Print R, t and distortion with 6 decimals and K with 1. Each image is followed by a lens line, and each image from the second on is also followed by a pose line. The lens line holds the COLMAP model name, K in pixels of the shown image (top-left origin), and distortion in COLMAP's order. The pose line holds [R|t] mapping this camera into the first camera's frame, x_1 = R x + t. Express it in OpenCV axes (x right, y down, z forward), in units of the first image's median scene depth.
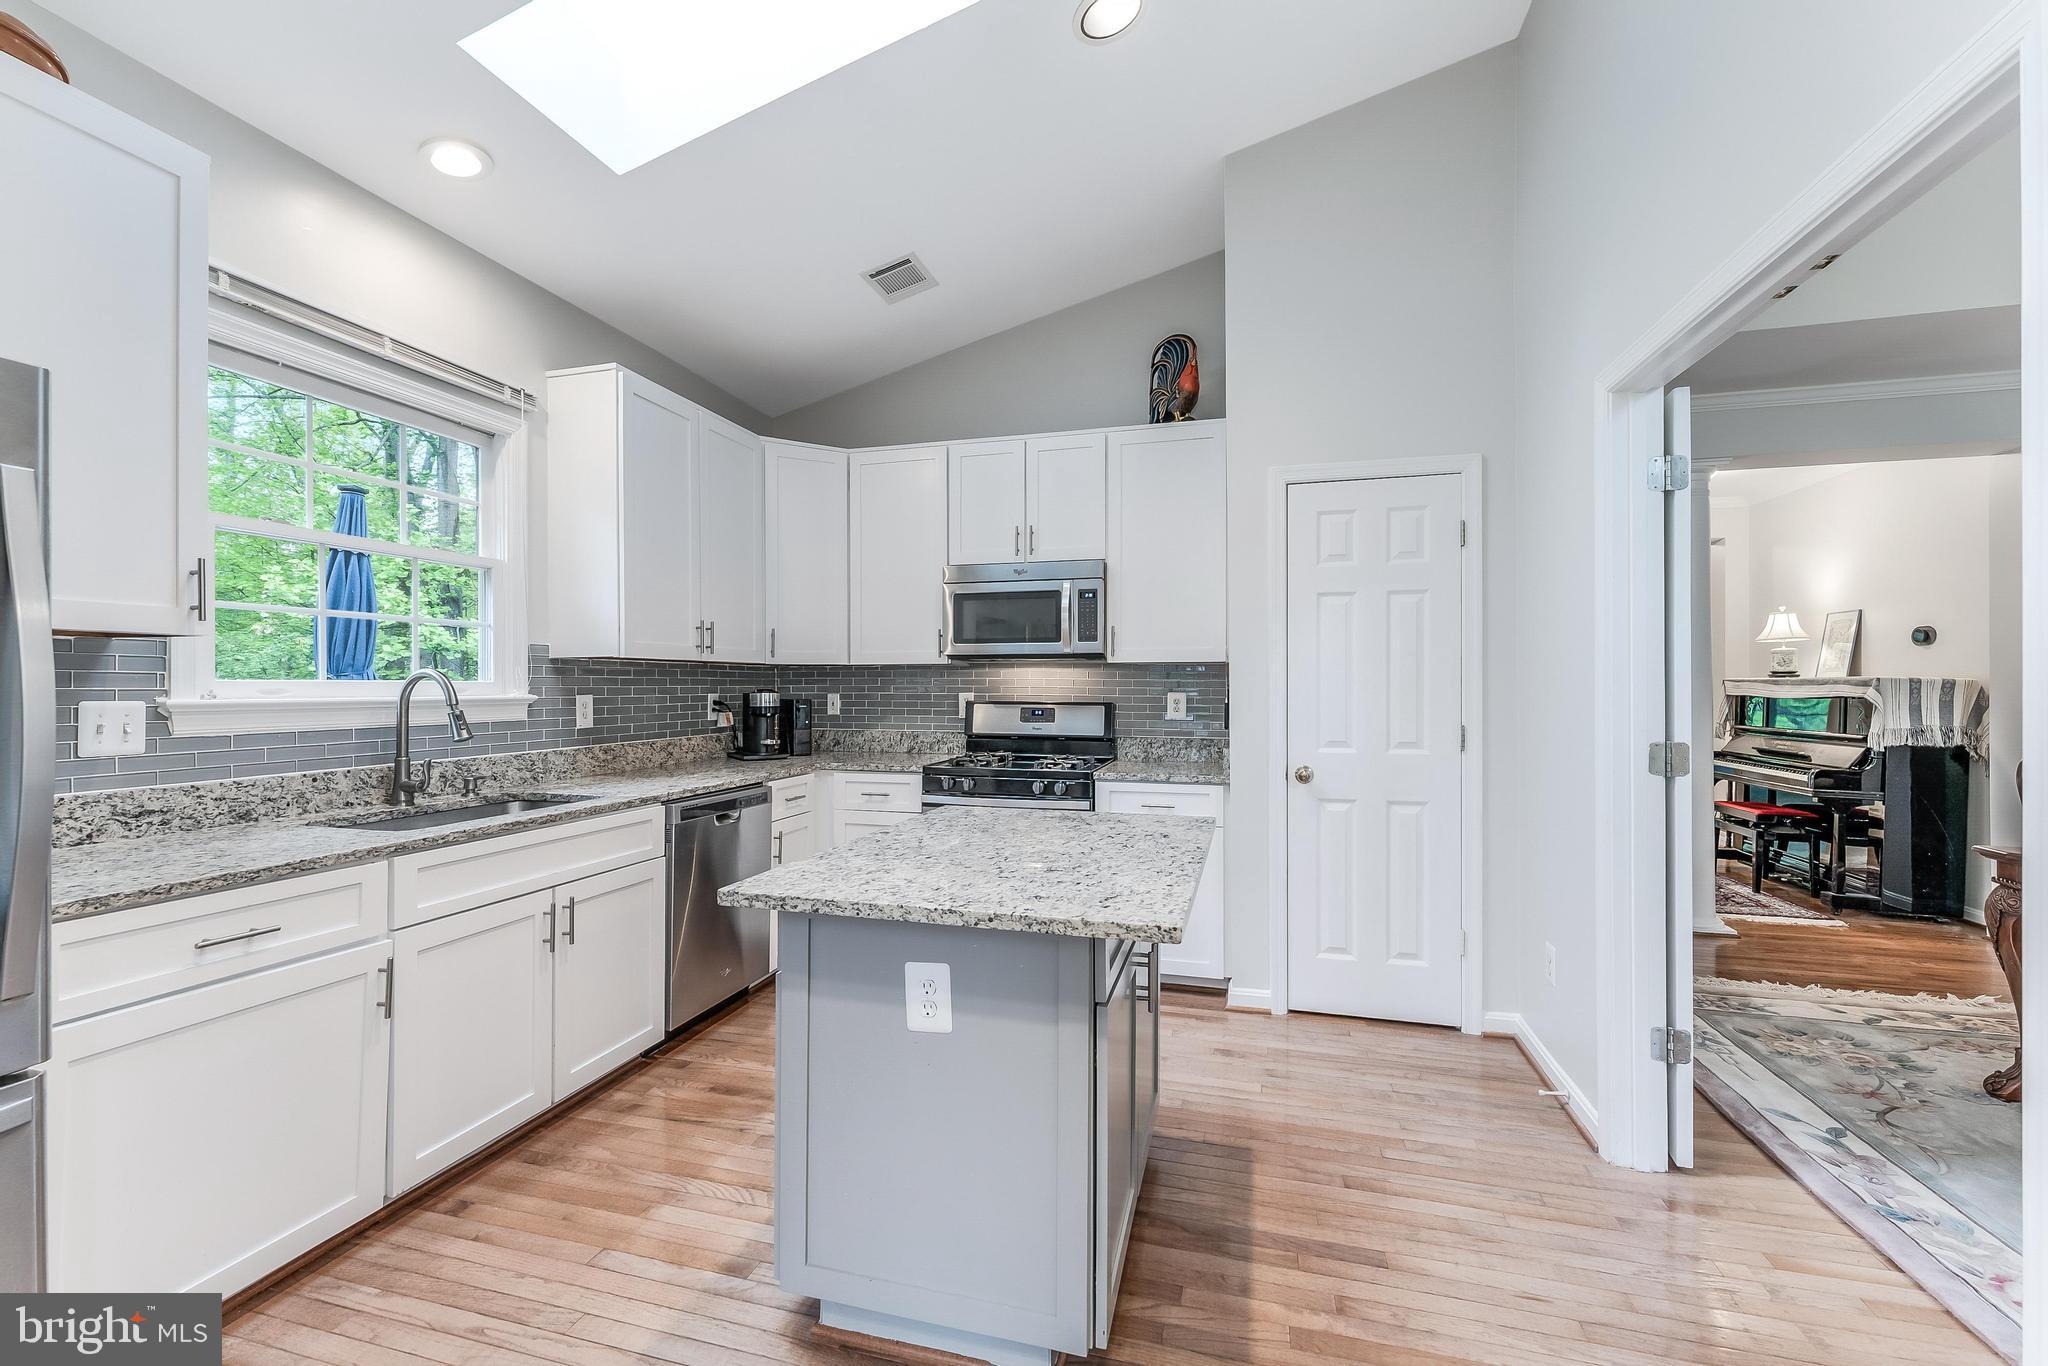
lens RADIAL K [[825.0, 0, 1028.4], [0, 825.0, 688.2], [0, 0, 1]] dist [0.001691, -0.000312]
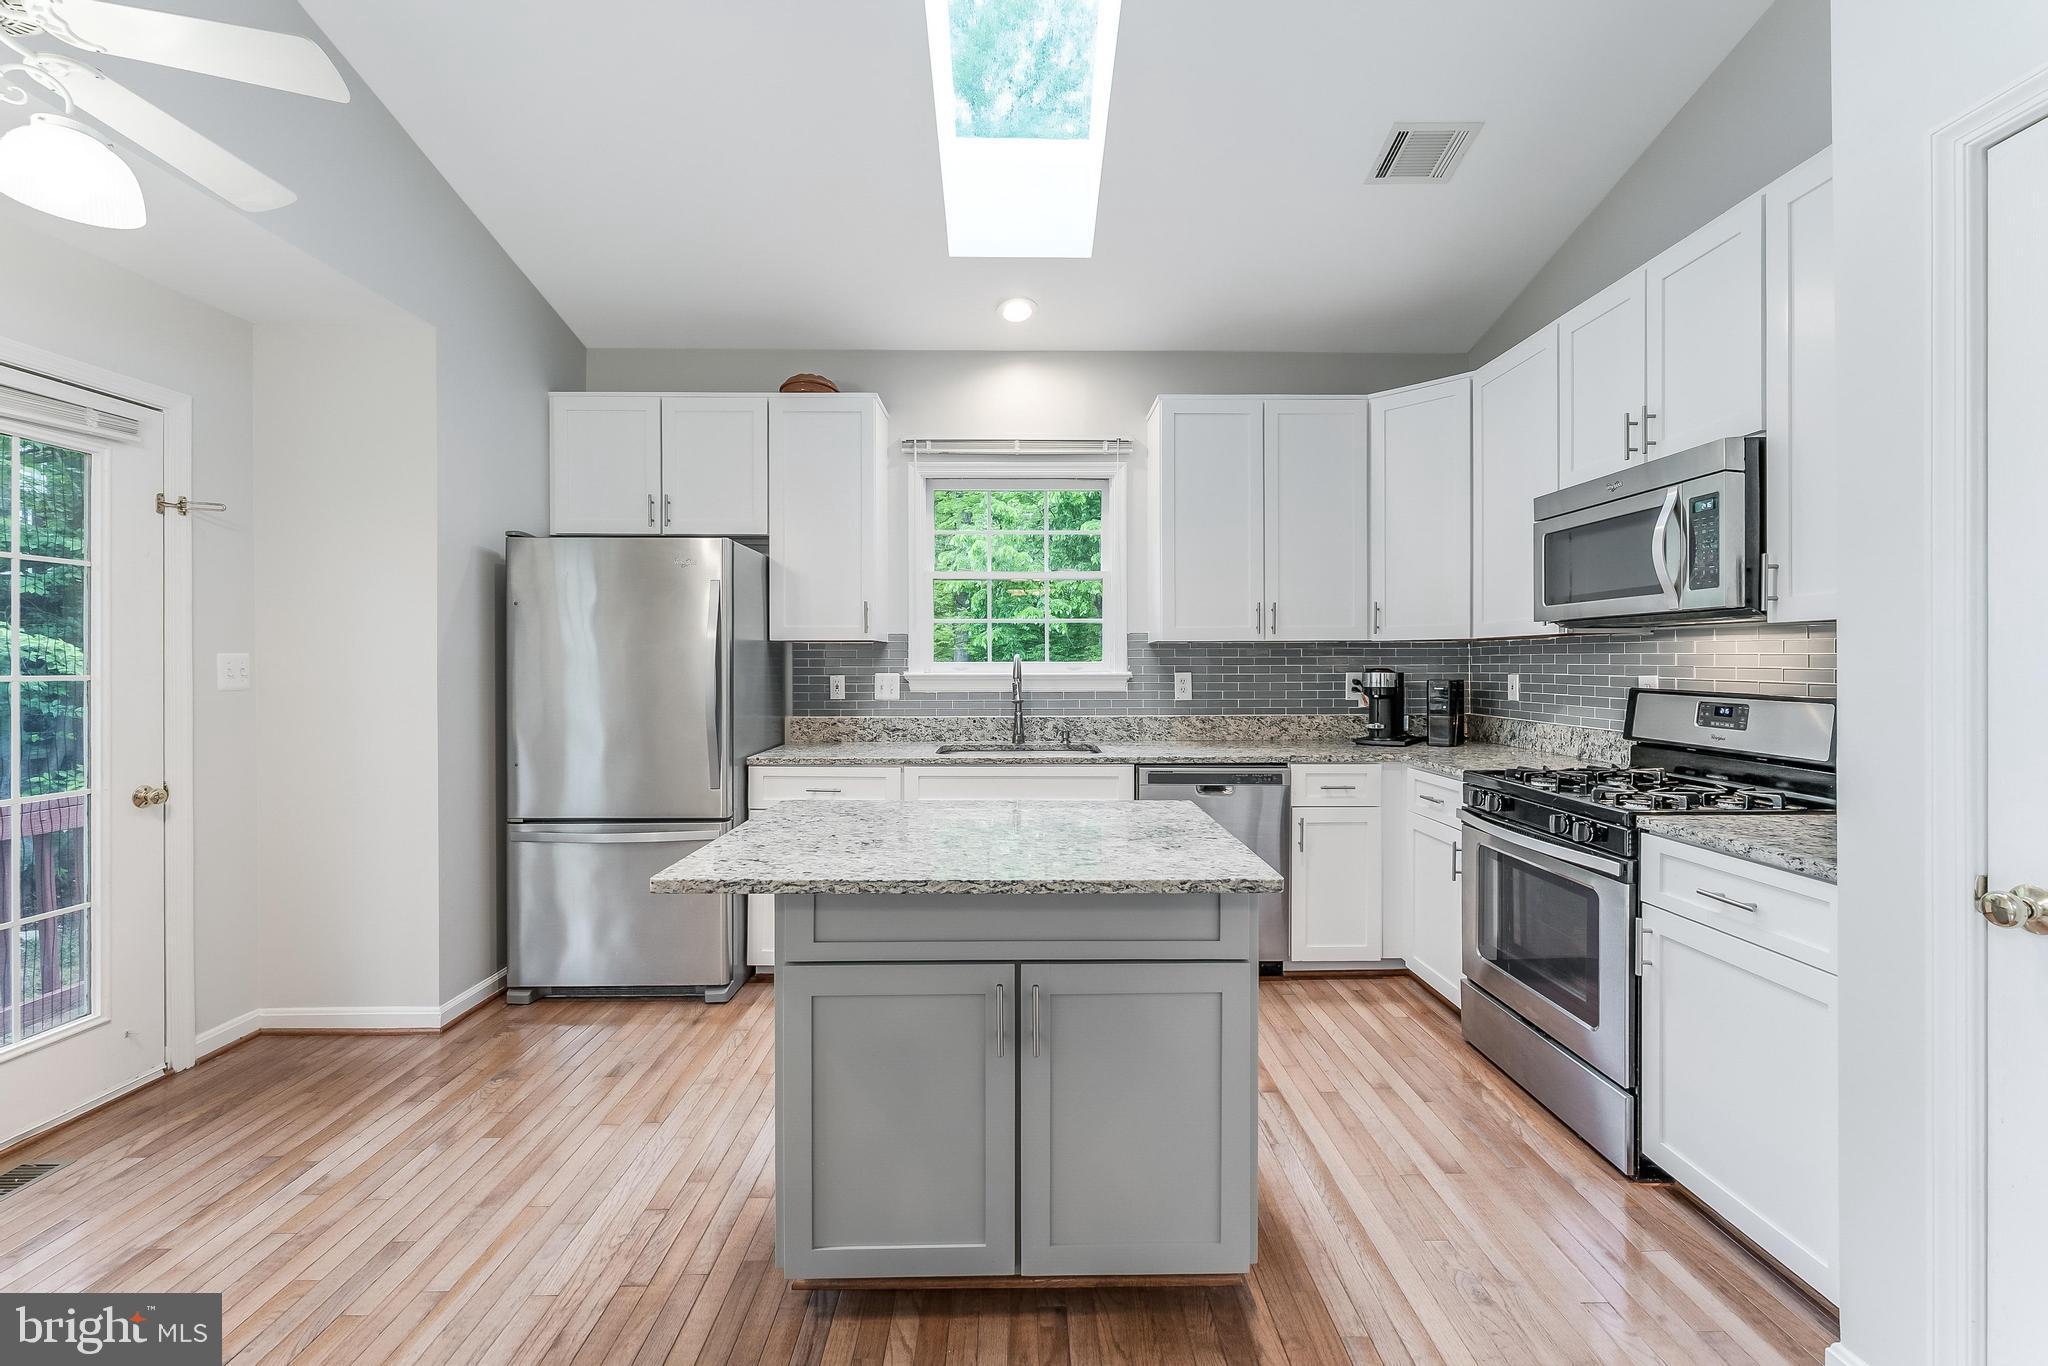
lens RADIAL K [[825.0, 0, 1034.0], [0, 825.0, 669.6], [0, 0, 1]] dist [0.001691, -0.000312]
pose [[0.280859, 0.007237, -0.959722, 0.570016], [-0.000246, 0.999972, 0.007469, -0.005324], [0.959749, -0.001862, 0.280853, 0.470681]]
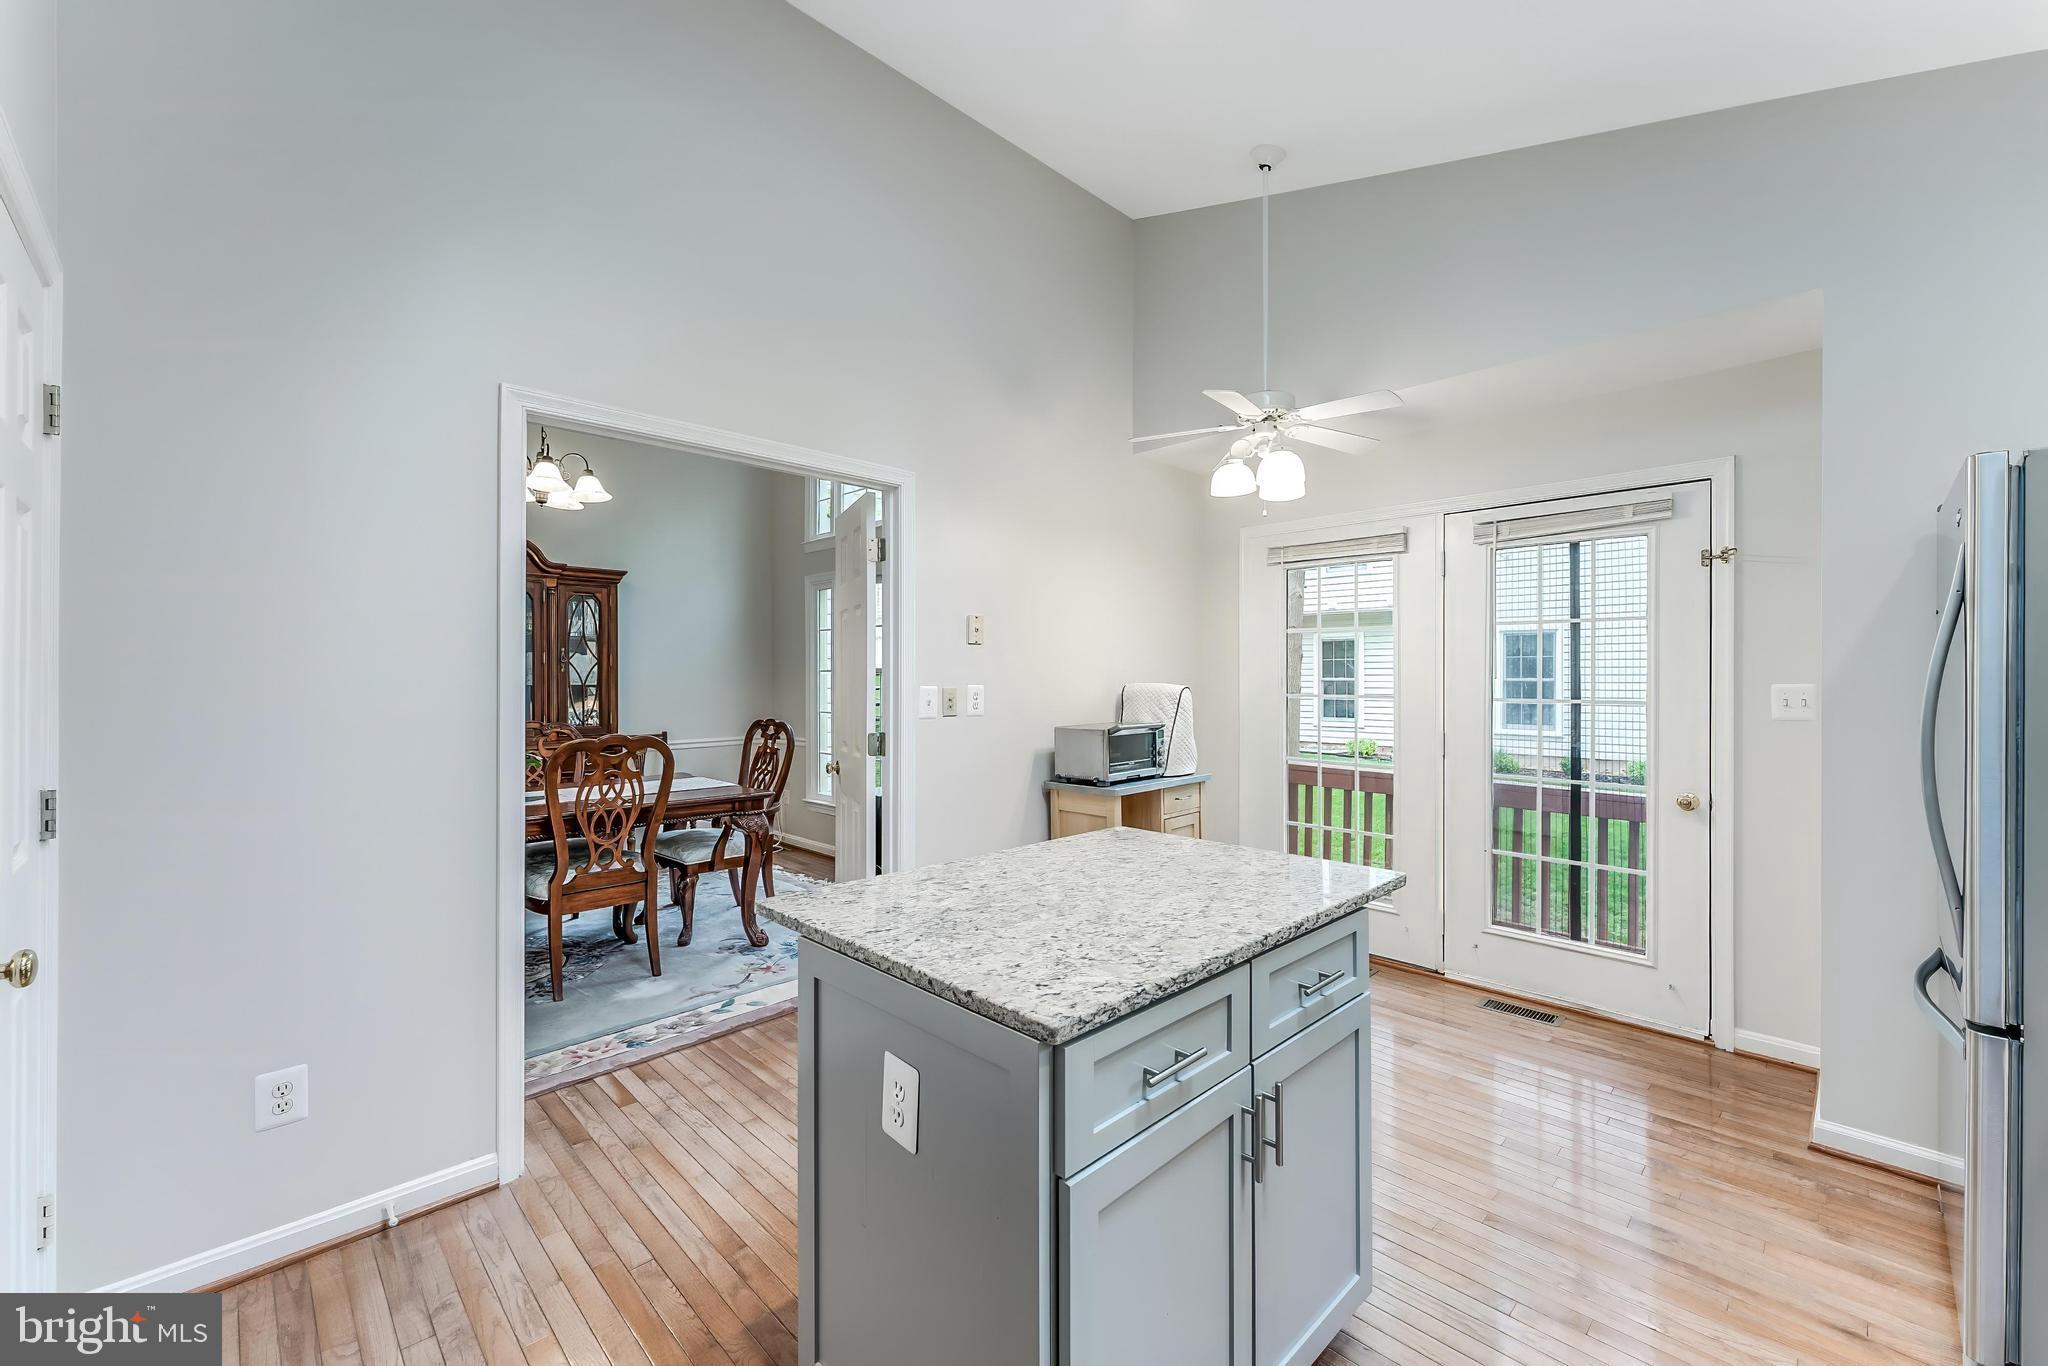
lens RADIAL K [[825.0, 0, 1027.1], [0, 825.0, 678.0], [0, 0, 1]] dist [0.001691, -0.000312]
pose [[-0.863013, -0.001452, 0.505179, -0.235587], [-0.000519, 0.999998, 0.001989, -0.023365], [-0.505181, 0.001454, -0.863012, 1.088810]]
